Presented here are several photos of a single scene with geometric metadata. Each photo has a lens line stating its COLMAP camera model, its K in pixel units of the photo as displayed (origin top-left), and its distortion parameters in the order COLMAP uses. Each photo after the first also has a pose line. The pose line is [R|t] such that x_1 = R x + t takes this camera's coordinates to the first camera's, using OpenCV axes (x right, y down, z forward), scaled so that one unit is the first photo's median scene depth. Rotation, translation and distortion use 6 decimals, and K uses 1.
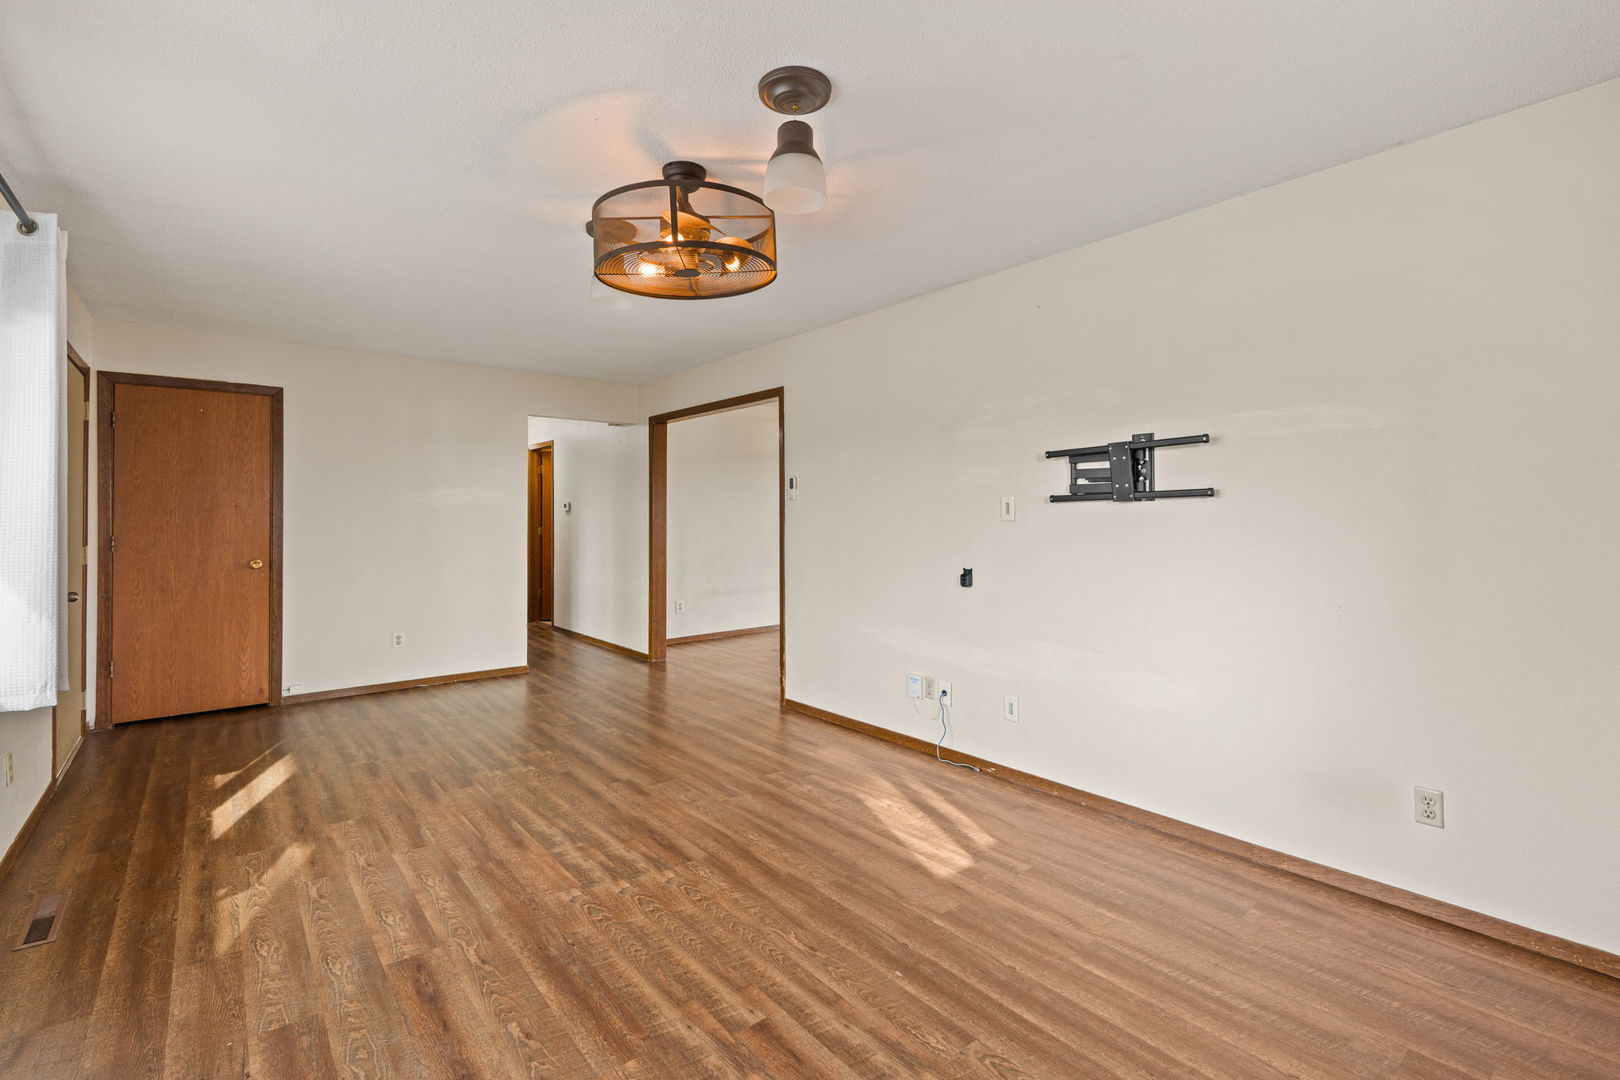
lens RADIAL K [[723.9, 0, 800.2], [0, 723.9, 503.7], [0, 0, 1]] dist [-0.002581, -0.000387]
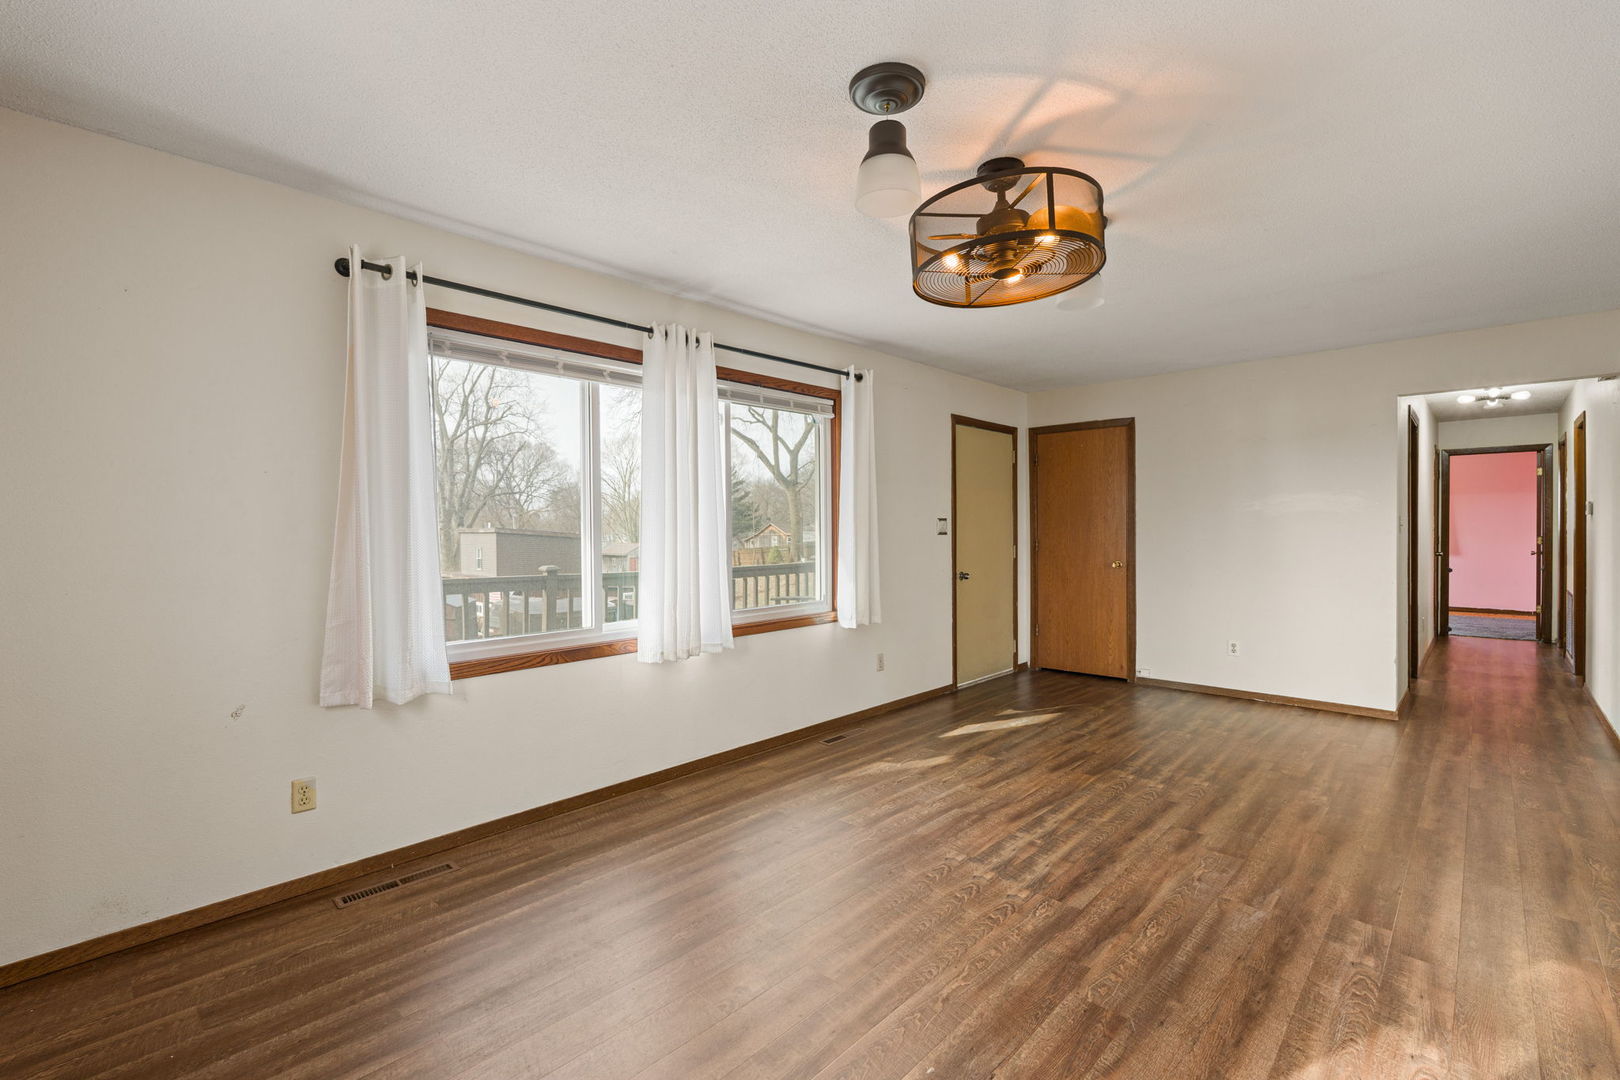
lens RADIAL K [[712.4, 0, 804.7], [0, 712.4, 541.9], [0, 0, 1]] dist [-0.002177, -0.000162]
pose [[0.128089, 0.021617, -0.991527, 0.651049], [0.023225, 0.999423, 0.024790, 0.003865], [0.991491, -0.026203, 0.127513, 0.532361]]
